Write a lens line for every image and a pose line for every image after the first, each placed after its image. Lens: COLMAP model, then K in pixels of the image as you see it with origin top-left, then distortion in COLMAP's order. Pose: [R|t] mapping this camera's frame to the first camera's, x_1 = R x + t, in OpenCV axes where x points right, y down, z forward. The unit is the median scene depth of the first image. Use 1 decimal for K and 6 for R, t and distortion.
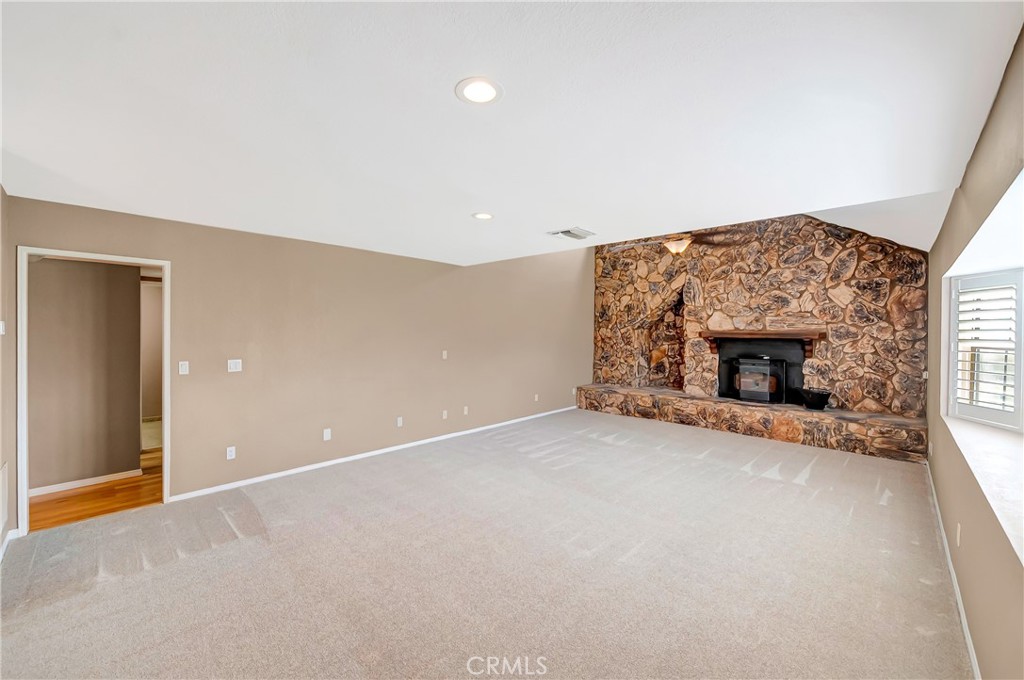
lens RADIAL K [[398.8, 0, 509.6], [0, 398.8, 330.0], [0, 0, 1]] dist [-0.000435, -0.000079]
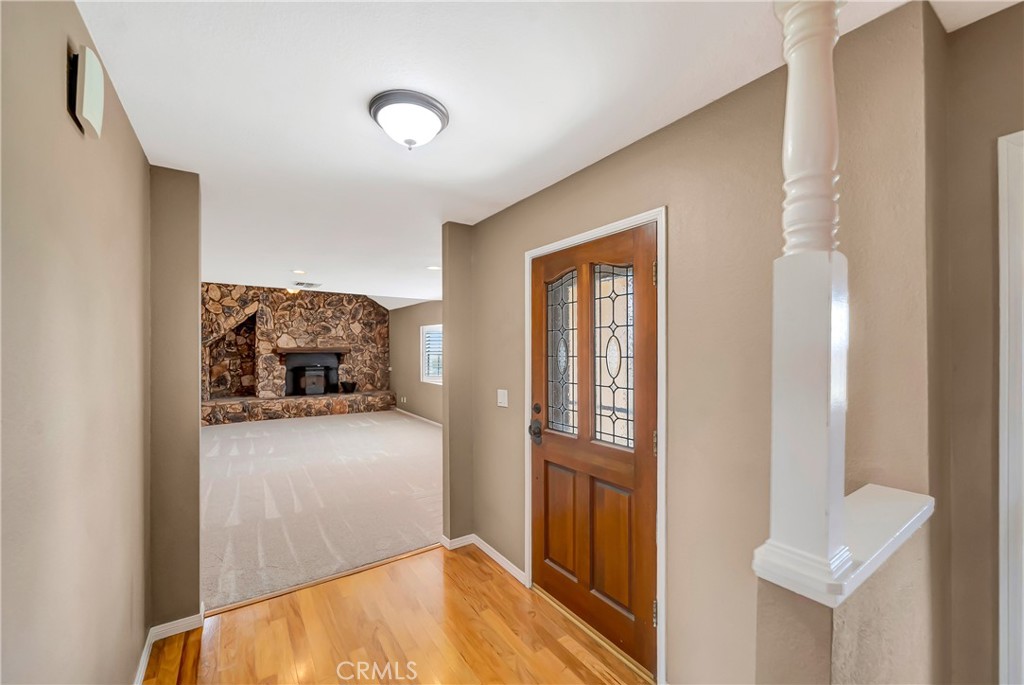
lens RADIAL K [[403.7, 0, 492.0], [0, 403.7, 349.0], [0, 0, 1]] dist [-0.001459, -0.000069]
pose [[0.242095, -0.005420, 0.970237, -0.677730], [-0.000291, 0.999984, 0.005659, -0.003051], [-0.970253, -0.001652, 0.242089, -0.024663]]
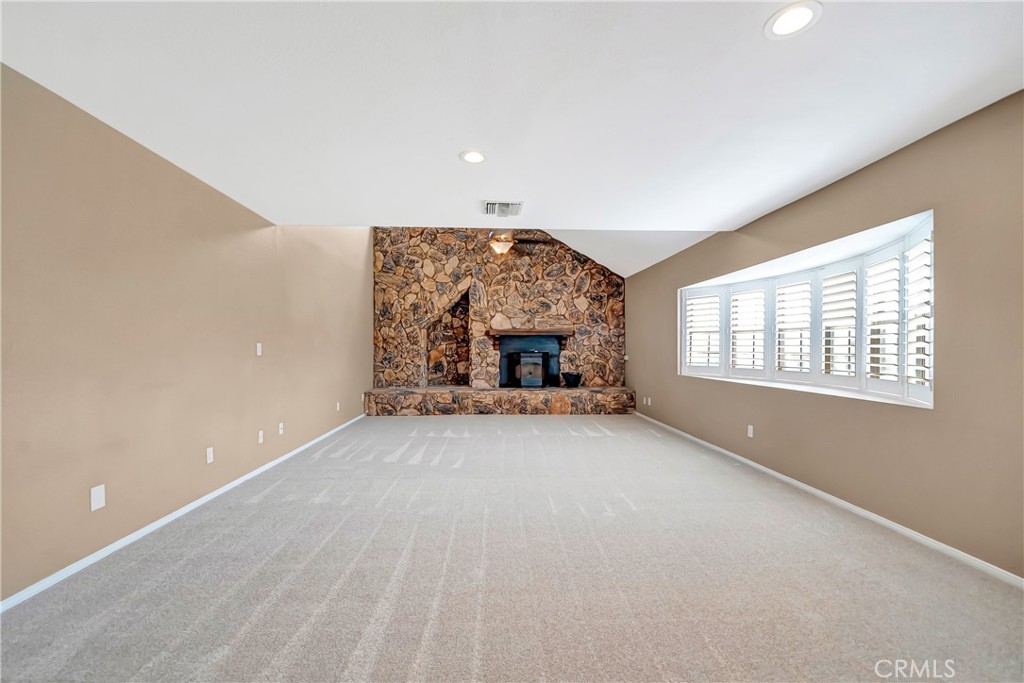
lens RADIAL K [[404.2, 0, 497.1], [0, 404.2, 350.6], [0, 0, 1]] dist [0.000444, 0.000004]
pose [[0.705832, -0.010991, 0.708294, -0.315757], [0.003727, 0.999923, 0.011803, 0.050029], [-0.708370, -0.005691, 0.705819, 0.194772]]
